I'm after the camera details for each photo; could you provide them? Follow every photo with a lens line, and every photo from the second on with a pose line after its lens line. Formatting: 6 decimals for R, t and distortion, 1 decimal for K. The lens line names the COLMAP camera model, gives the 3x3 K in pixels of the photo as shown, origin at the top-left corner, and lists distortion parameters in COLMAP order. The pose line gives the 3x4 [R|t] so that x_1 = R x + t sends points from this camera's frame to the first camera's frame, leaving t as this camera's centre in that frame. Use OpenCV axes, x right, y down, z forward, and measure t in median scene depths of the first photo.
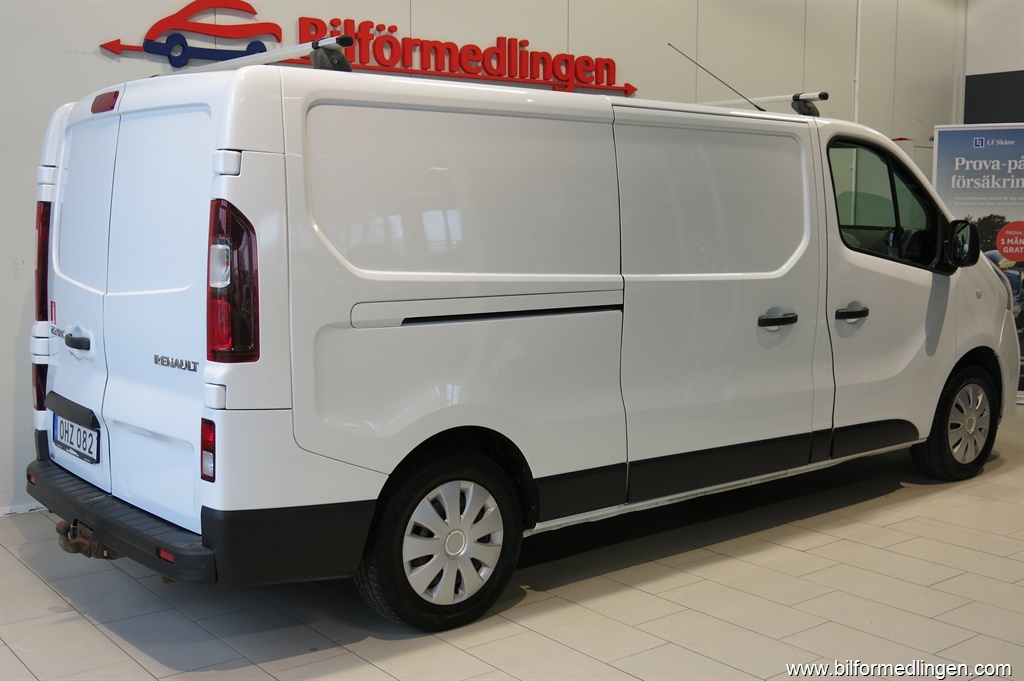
lens RADIAL K [[1143.6, 0, 512.0], [0, 1143.6, 340.5], [0, 0, 1]] dist [-0.013563, -0.030302]
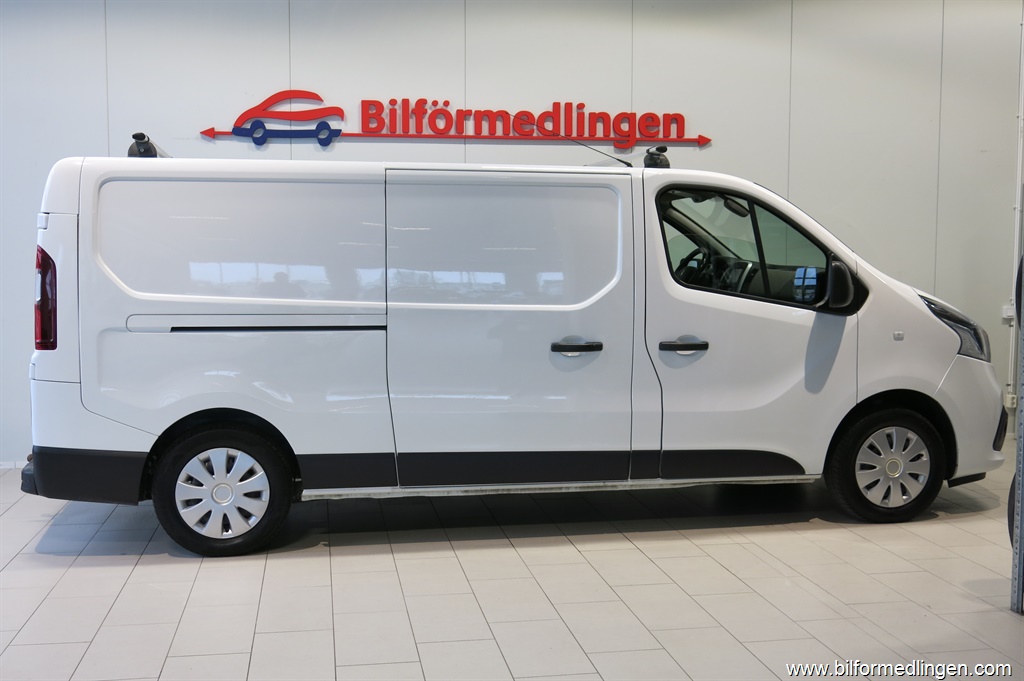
lens RADIAL K [[1143.6, 0, 512.0], [0, 1143.6, 340.5], [0, 0, 1]] dist [-0.013563, -0.030302]
pose [[0.881322, 0.038062, -0.470981, 0.629121], [-0.054860, 0.998252, -0.021984, 0.003642], [0.469321, 0.045213, 0.881870, -0.037411]]
